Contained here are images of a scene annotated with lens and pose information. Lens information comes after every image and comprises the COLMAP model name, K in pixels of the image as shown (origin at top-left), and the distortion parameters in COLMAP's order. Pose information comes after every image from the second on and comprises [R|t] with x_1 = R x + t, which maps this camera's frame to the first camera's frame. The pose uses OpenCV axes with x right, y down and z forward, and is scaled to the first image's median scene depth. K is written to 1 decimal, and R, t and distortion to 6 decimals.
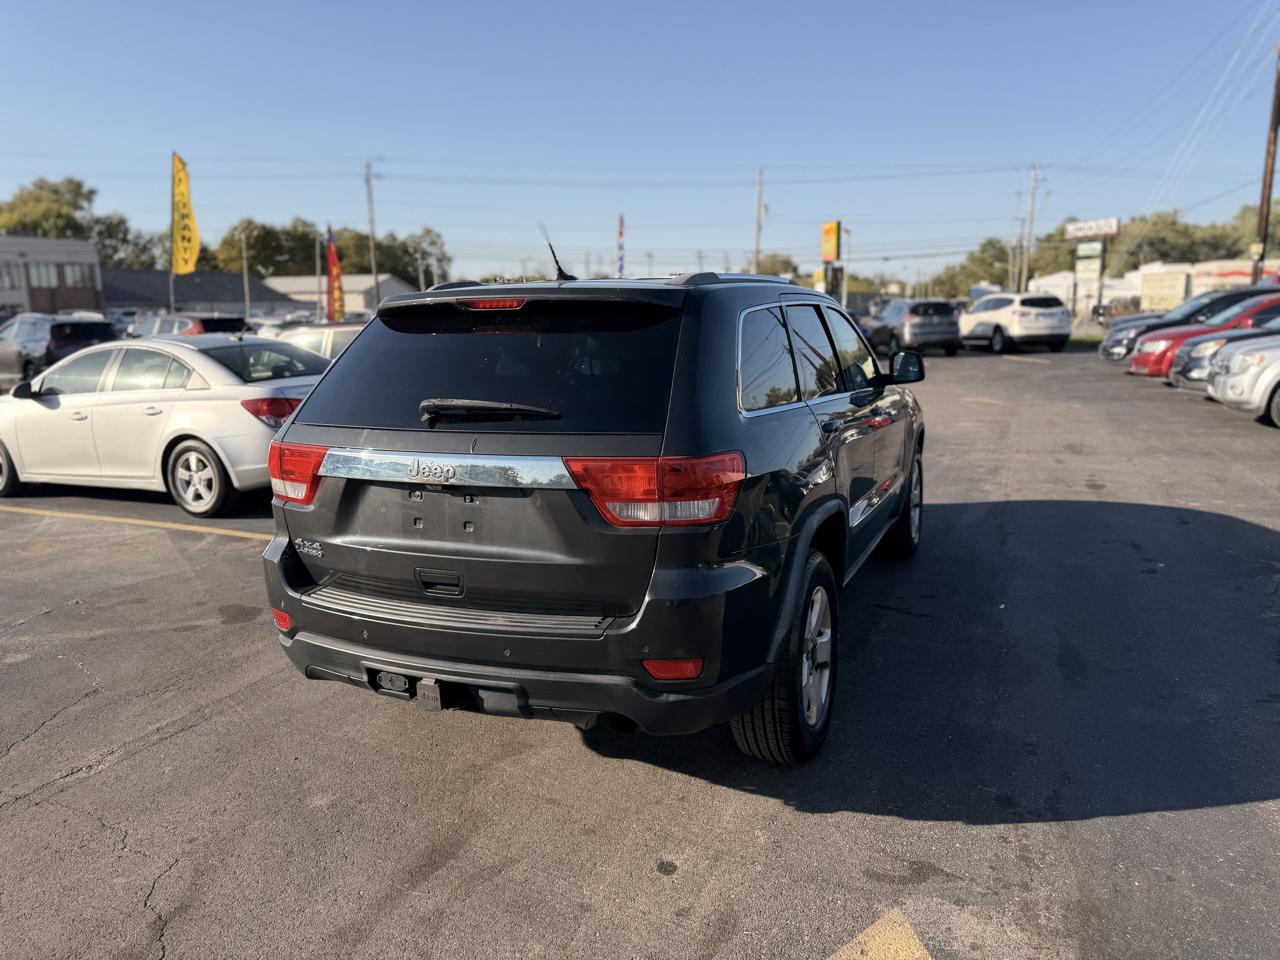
lens RADIAL K [[908.6, 0, 642.8], [0, 908.6, 473.0], [0, 0, 1]] dist [0.029987, -0.040479]
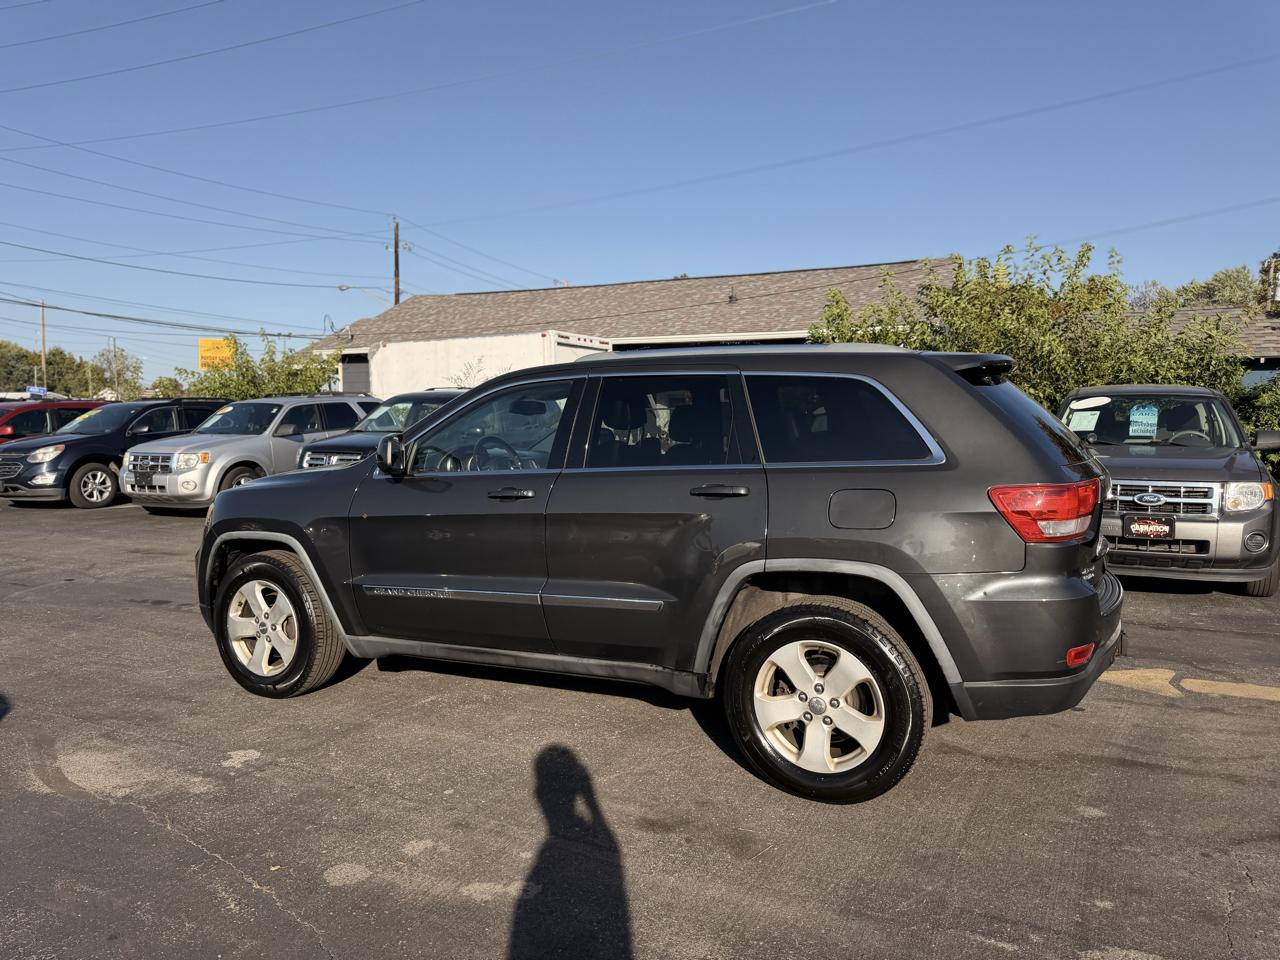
lens RADIAL K [[908.6, 0, 642.8], [0, 908.6, 482.8], [0, 0, 1]] dist [0.029987, -0.040479]
pose [[0.052046, -0.051597, 0.997311, -1.154954], [0.172553, 0.984108, 0.041909, -0.129085], [-0.983624, 0.169908, 0.060122, 1.117245]]
